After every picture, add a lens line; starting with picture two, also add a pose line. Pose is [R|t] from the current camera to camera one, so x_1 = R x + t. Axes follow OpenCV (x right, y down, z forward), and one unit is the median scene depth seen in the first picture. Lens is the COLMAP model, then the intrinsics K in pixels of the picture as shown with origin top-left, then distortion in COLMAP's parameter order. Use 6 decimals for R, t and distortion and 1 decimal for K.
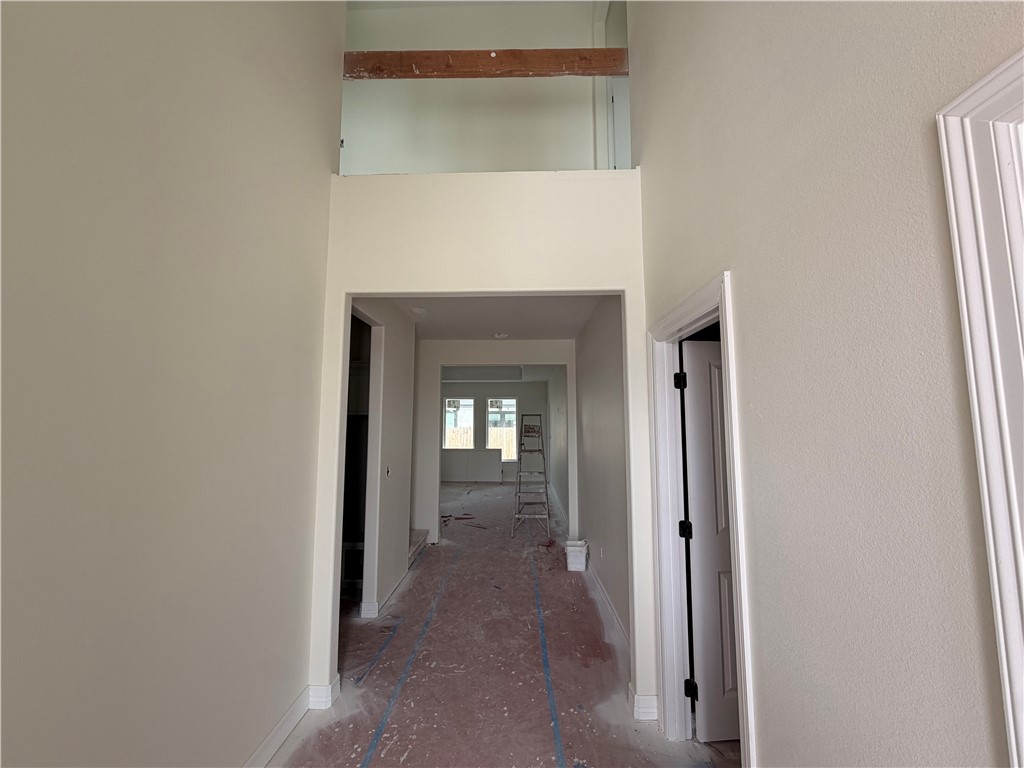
lens RADIAL K [[410.6, 0, 512.0], [0, 410.6, 384.0], [0, 0, 1]] dist [0.001033, 0.000212]
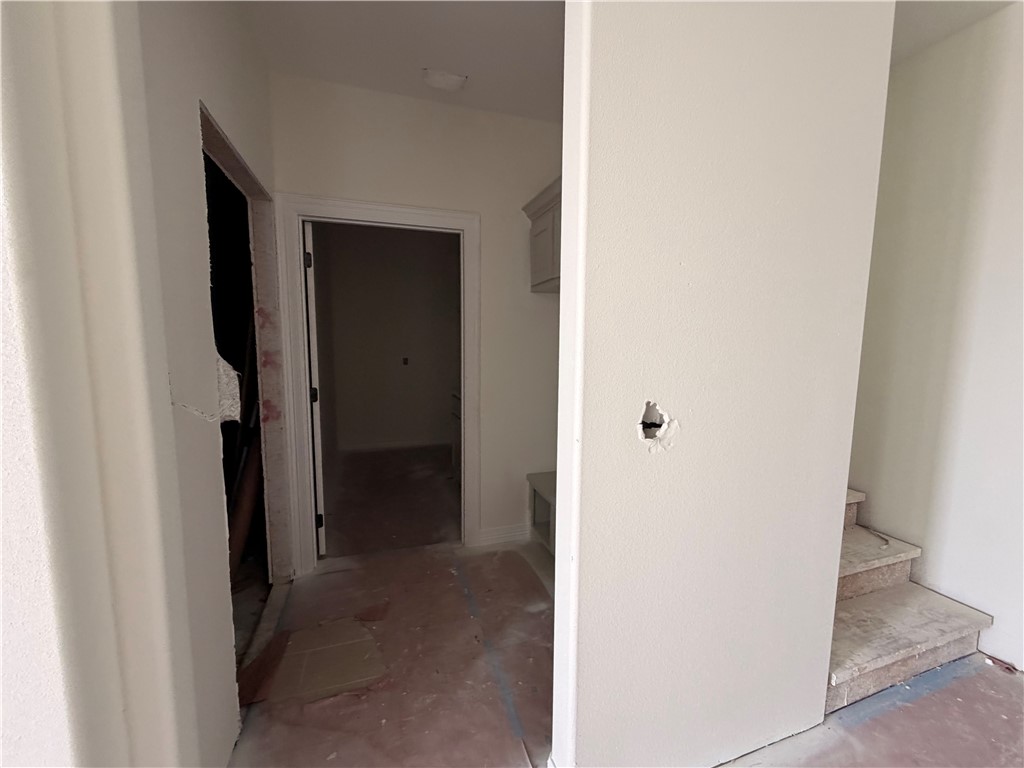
lens RADIAL K [[410.6, 0, 512.0], [0, 410.6, 384.0], [0, 0, 1]] dist [0.001033, 0.000212]
pose [[0.333776, 0.106136, -0.936658, -0.056000], [0.088698, 0.985697, 0.143300, 0.121382], [0.938470, -0.130910, 0.319588, 0.745141]]
